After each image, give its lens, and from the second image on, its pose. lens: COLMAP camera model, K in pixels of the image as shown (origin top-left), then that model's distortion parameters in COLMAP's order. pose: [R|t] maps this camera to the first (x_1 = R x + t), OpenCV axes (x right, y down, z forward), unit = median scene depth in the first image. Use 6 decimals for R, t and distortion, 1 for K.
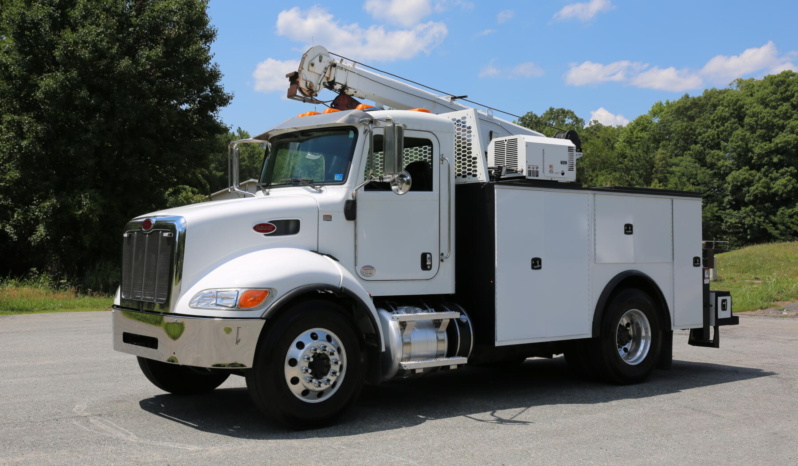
lens RADIAL K [[902.6, 0, 405.4], [0, 902.6, 231.3], [0, 0, 1]] dist [0.026567, 0.000000]
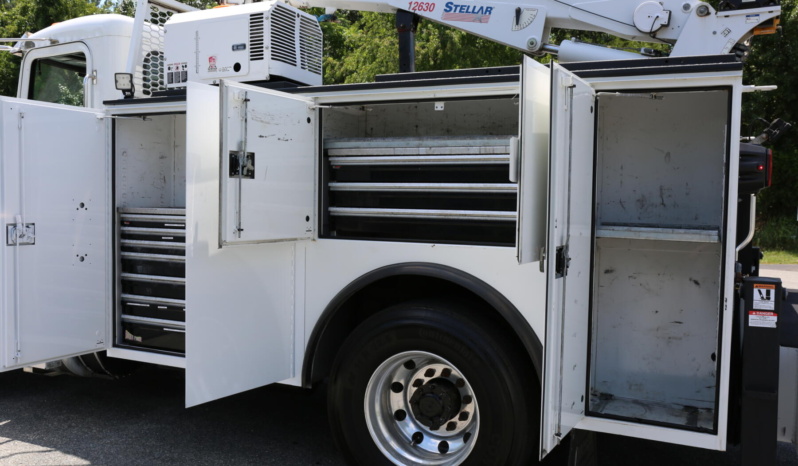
lens RADIAL K [[708.7, 0, 395.0], [0, 708.7, 236.9], [0, 0, 1]] dist [-0.038856, 0.053354]
pose [[0.429857, 0.056755, -0.901112, 0.626199], [0.003448, 0.997912, 0.064497, 0.009159], [0.902891, -0.030832, 0.428763, 0.949680]]
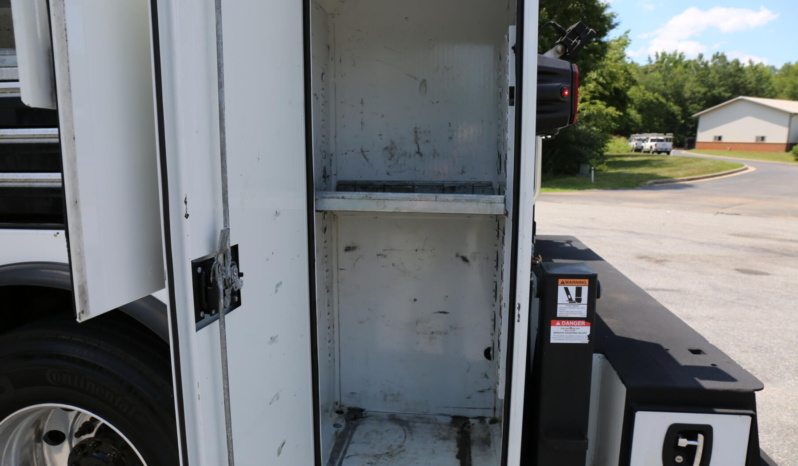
lens RADIAL K [[531.6, 0, 394.8], [0, 531.6, 230.3], [0, 0, 1]] dist [-0.068164, 0.036686]
pose [[0.694857, 0.108929, -0.710851, 0.482840], [0.015964, 0.985882, 0.166678, 0.011755], [0.718971, -0.127166, 0.683308, 1.097600]]
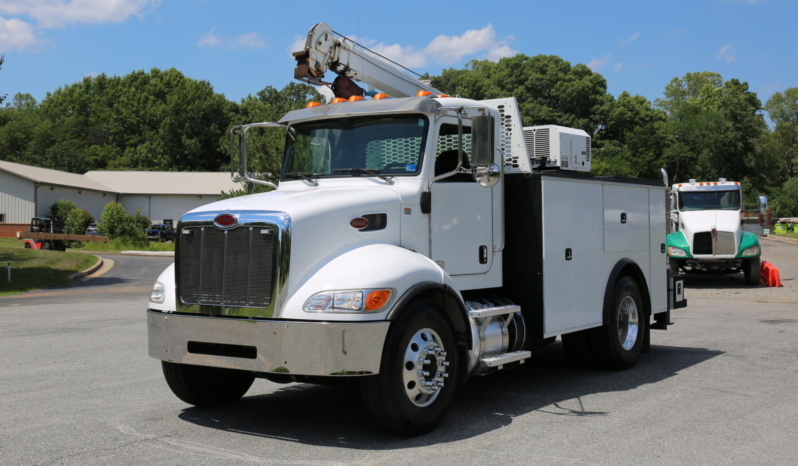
lens RADIAL K [[947.9, 0, 393.0], [0, 947.9, 231.9], [0, 0, 1]] dist [0.013096, 0.000000]
pose [[0.961275, -0.011939, 0.275334, -0.337331], [0.005976, 0.999729, 0.022486, -0.014148], [-0.275528, -0.019970, 0.961086, 0.044827]]
